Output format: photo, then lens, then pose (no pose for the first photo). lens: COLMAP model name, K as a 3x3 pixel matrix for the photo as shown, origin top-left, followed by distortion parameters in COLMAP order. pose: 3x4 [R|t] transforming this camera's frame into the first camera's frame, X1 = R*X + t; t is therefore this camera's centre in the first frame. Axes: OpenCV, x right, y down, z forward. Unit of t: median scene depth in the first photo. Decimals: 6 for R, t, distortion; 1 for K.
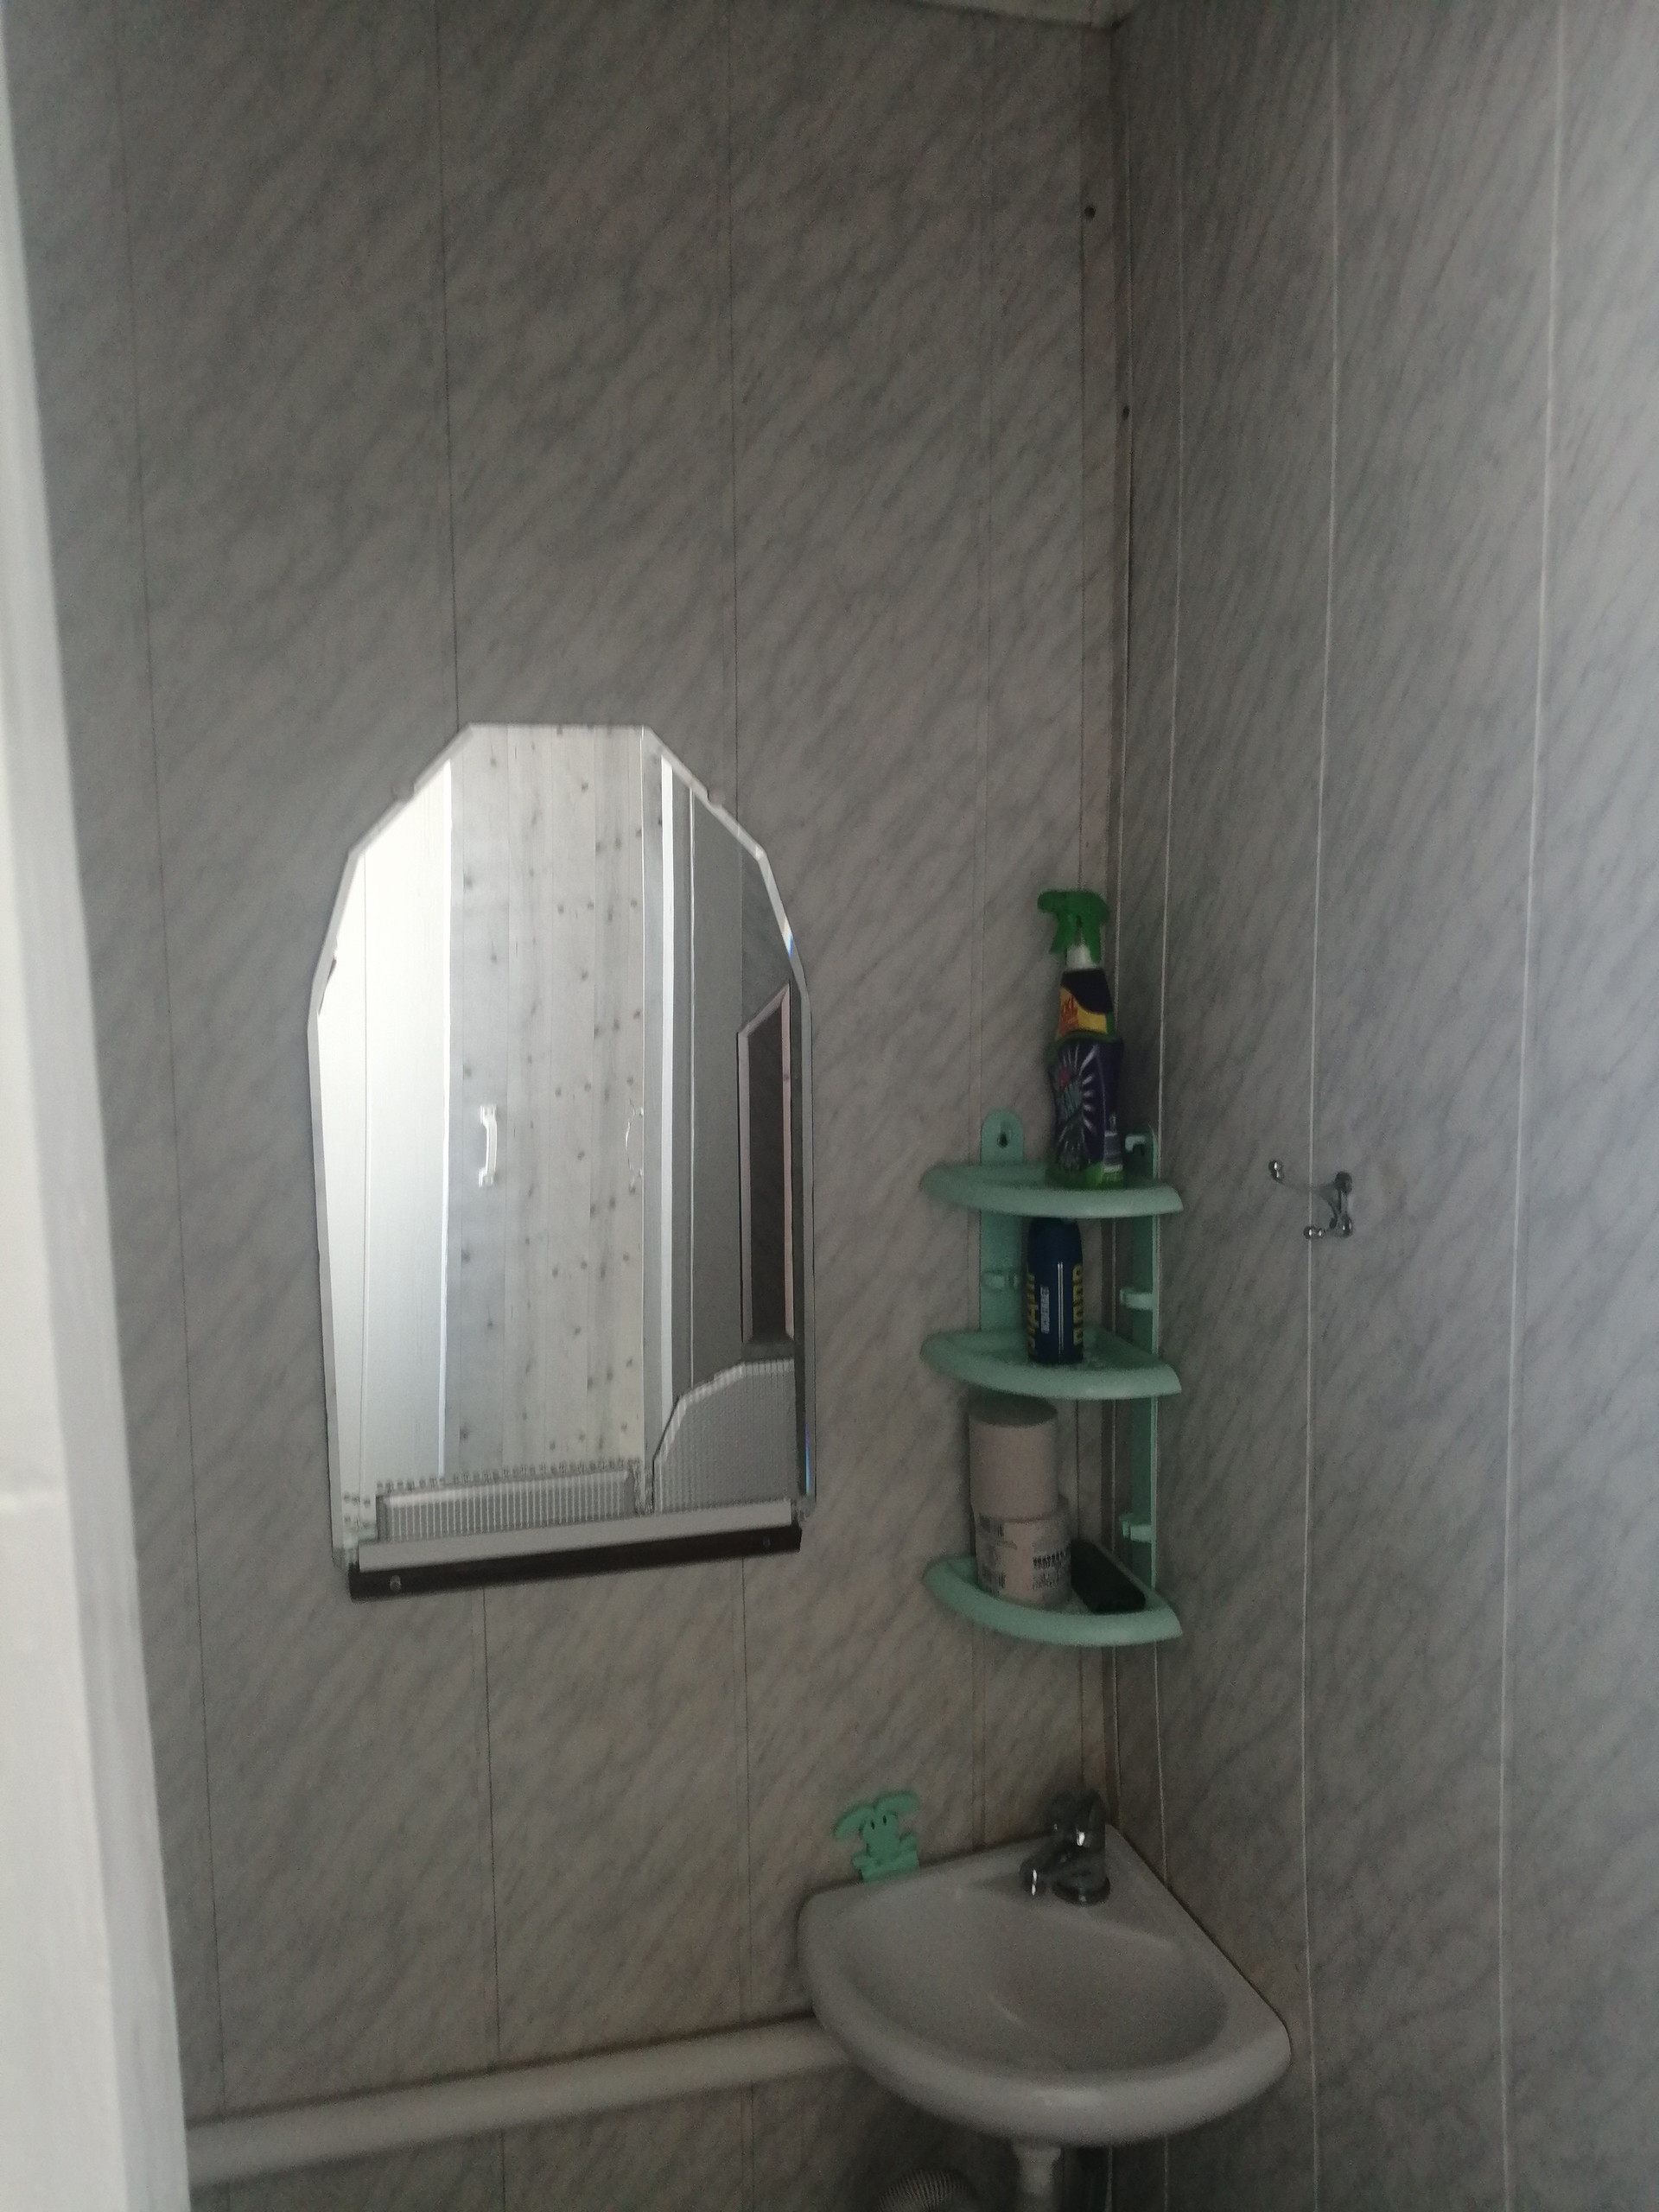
lens RADIAL K [[1666.3, 0, 752.4], [0, 1666.3, 1143.0], [0, 0, 1]] dist [0.016342, -0.054164]
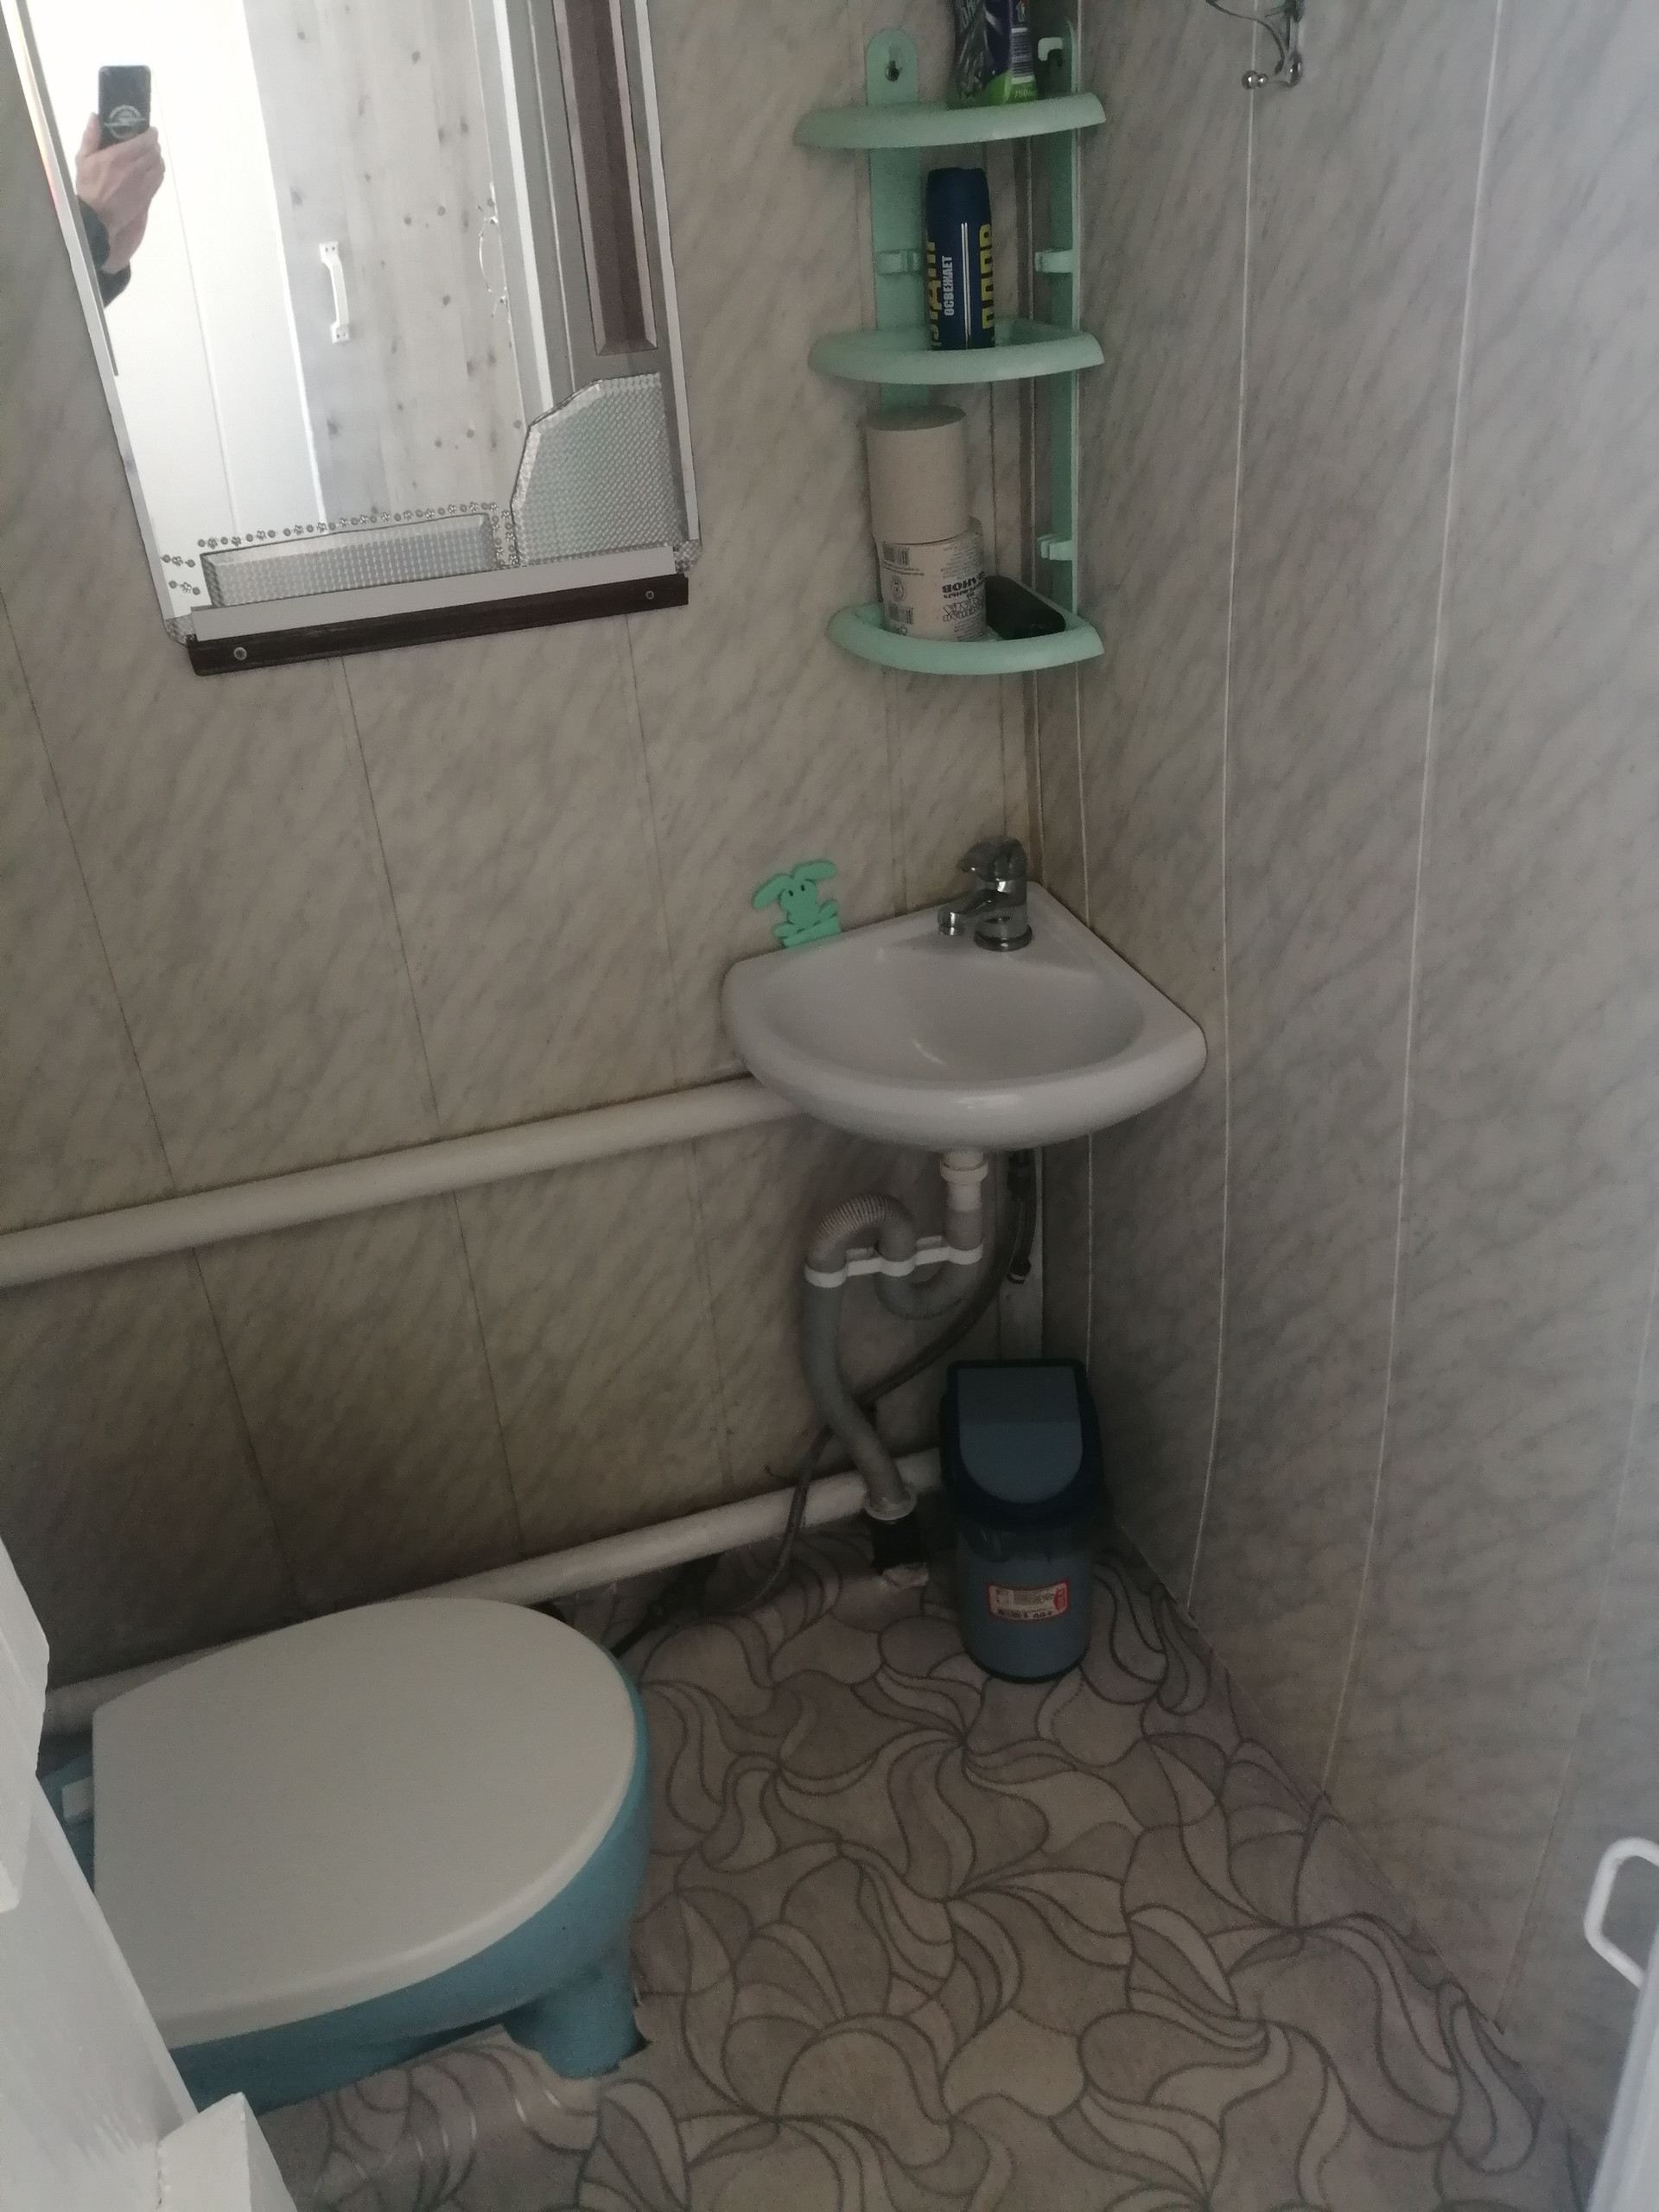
lens RADIAL K [[1666.3, 0, 752.4], [0, 1666.3, 1143.0], [0, 0, 1]] dist [0.016342, -0.054164]
pose [[0.996159, -0.087546, 0.001821, 0.036207], [0.079232, 0.910017, 0.406929, 0.146729], [-0.037282, -0.405222, 0.913458, 0.045926]]
